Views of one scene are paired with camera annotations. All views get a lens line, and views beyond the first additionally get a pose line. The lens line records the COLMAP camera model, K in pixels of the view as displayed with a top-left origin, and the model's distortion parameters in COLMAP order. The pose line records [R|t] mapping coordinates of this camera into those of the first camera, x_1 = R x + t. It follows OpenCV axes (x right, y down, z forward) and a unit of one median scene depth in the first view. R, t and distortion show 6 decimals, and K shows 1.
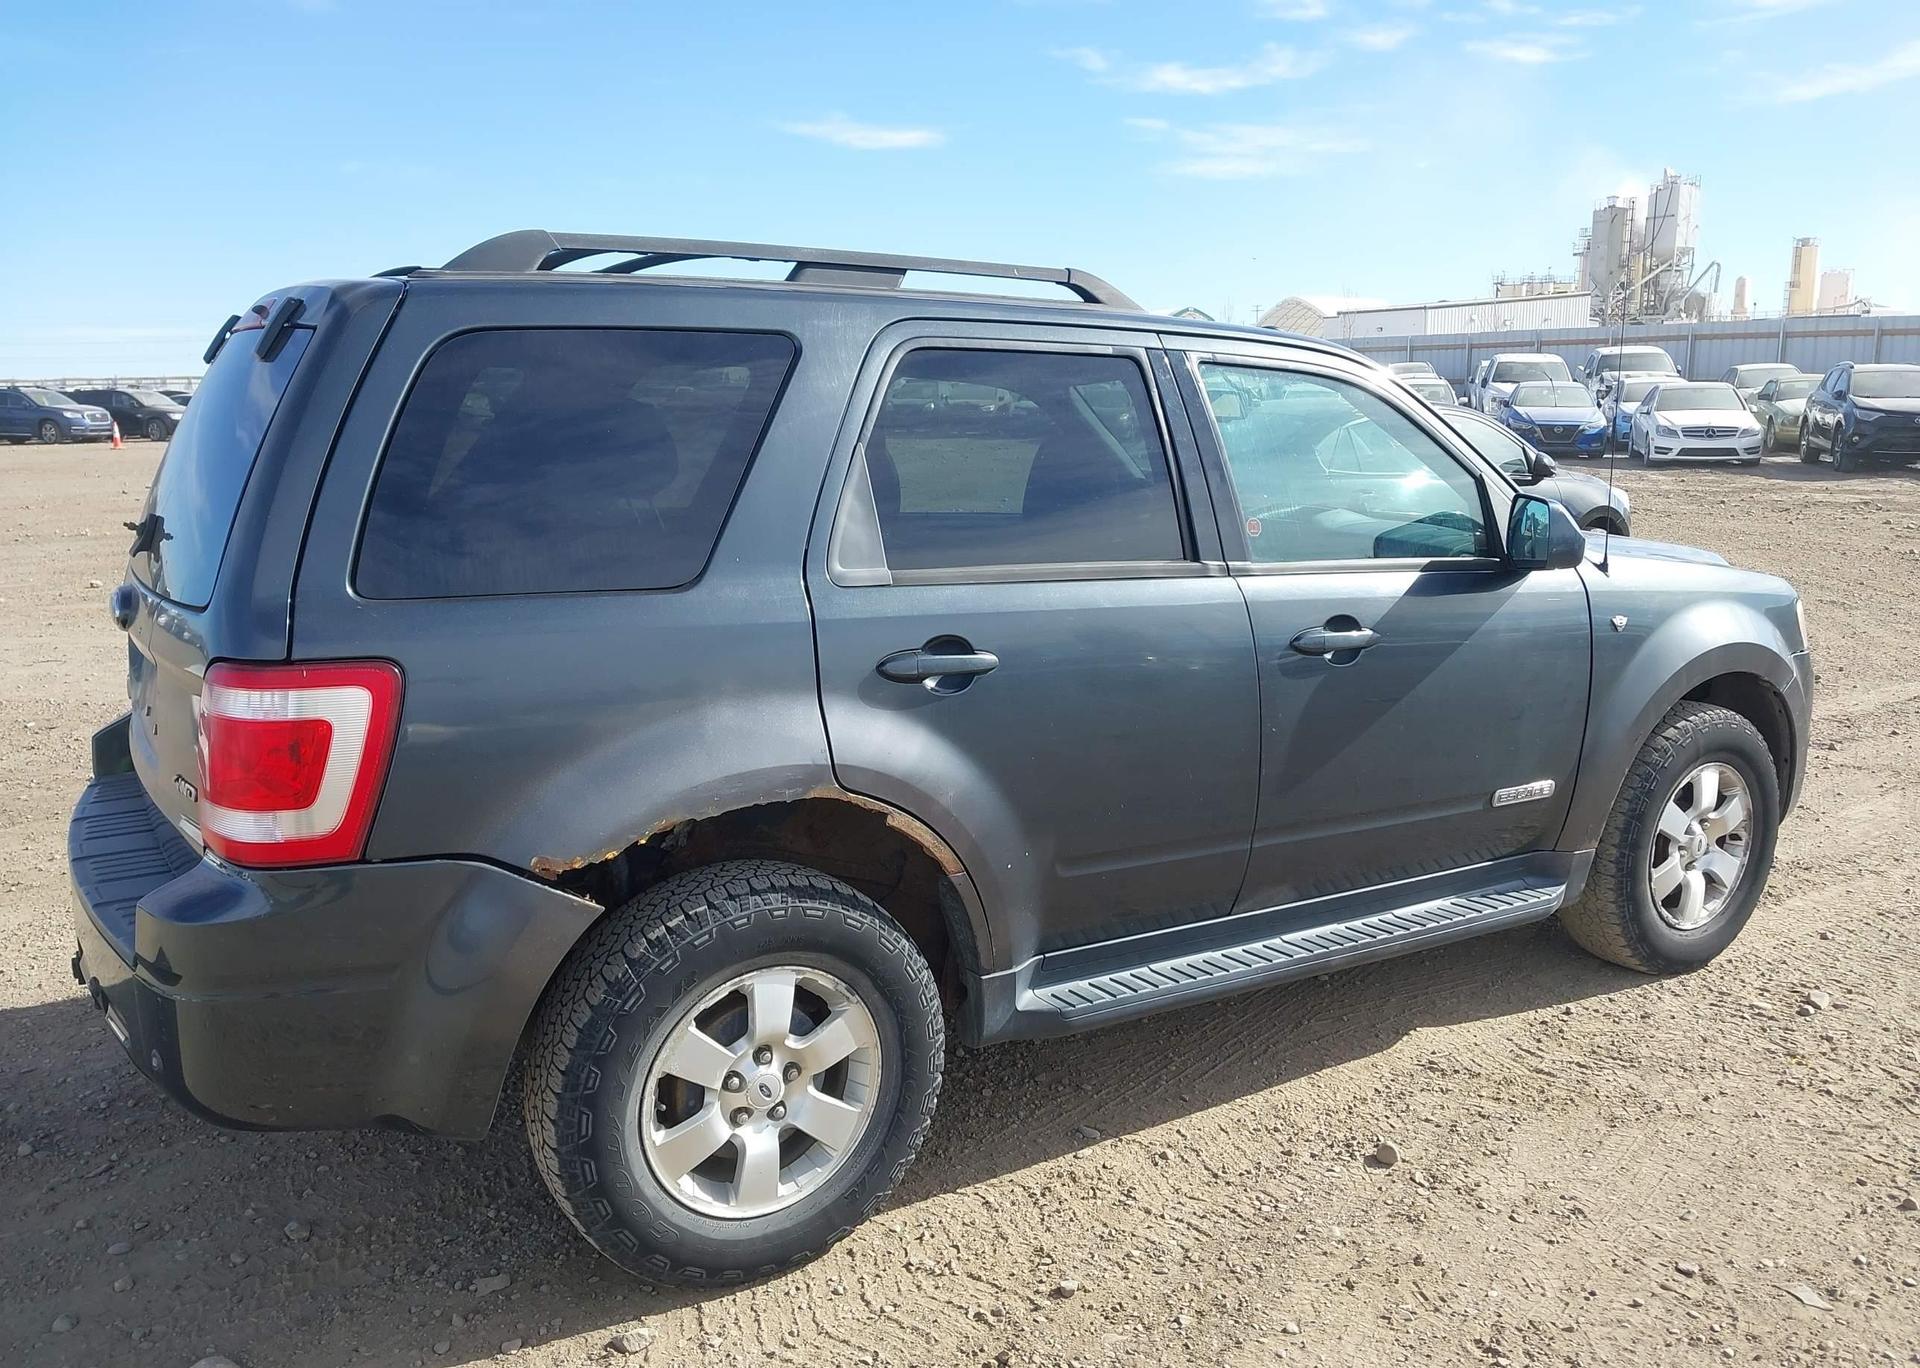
lens RADIAL K [[1531.3, 0, 974.2], [0, 1531.3, 692.5], [0, 0, 1]] dist [0.013301, -0.025323]
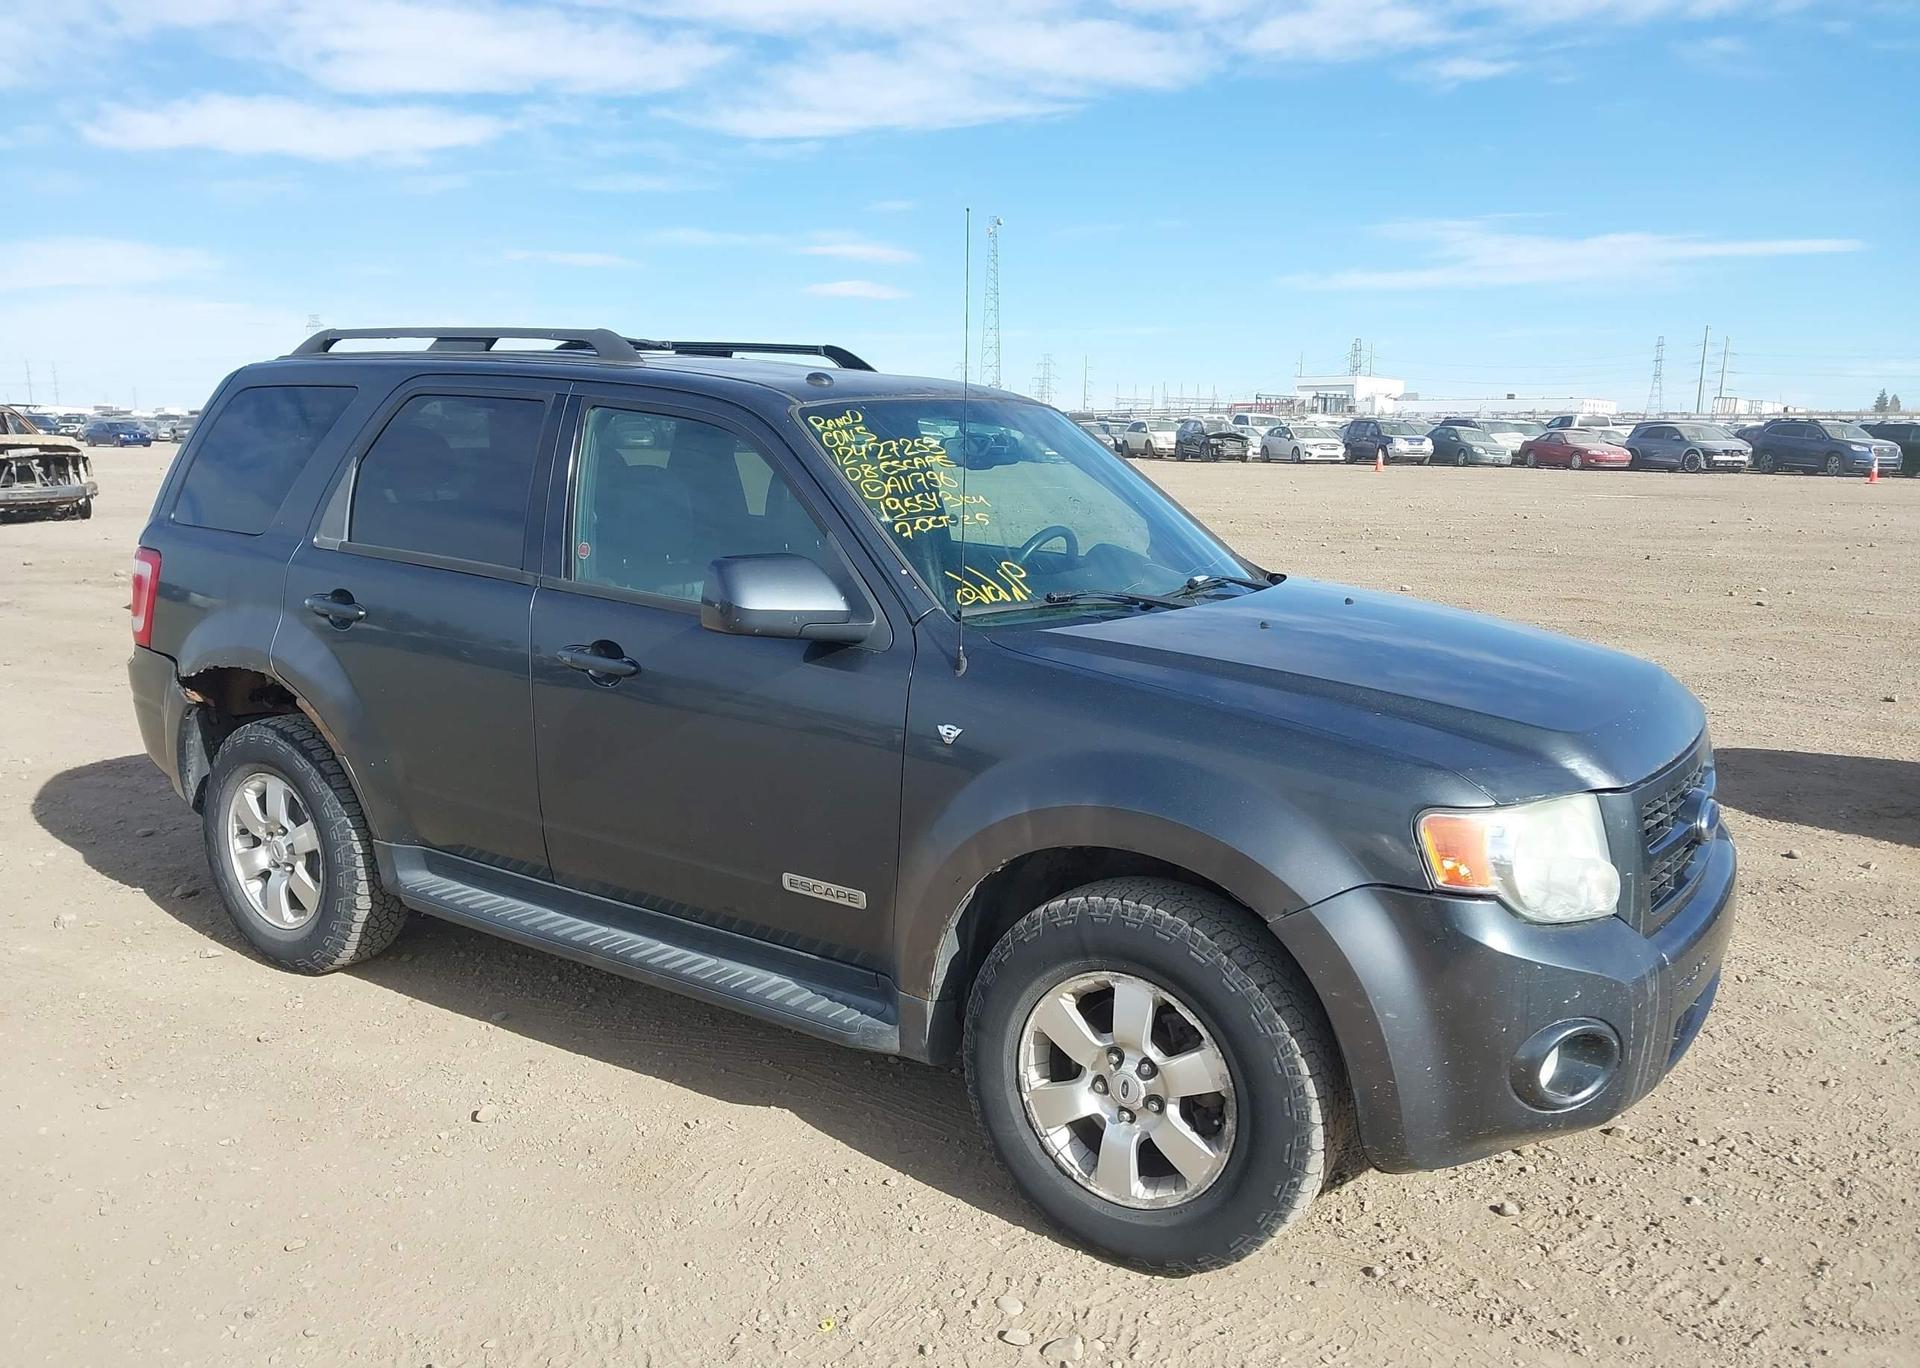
lens RADIAL K [[1531.3, 0, 965.0], [0, 1531.3, 700.1], [0, 0, 1]] dist [0.013301, -0.025323]
pose [[0.407334, 0.174764, -0.896402, 1.403011], [-0.189193, 0.976376, 0.104385, -0.180443], [0.893468, 0.127074, 0.430775, 0.819167]]
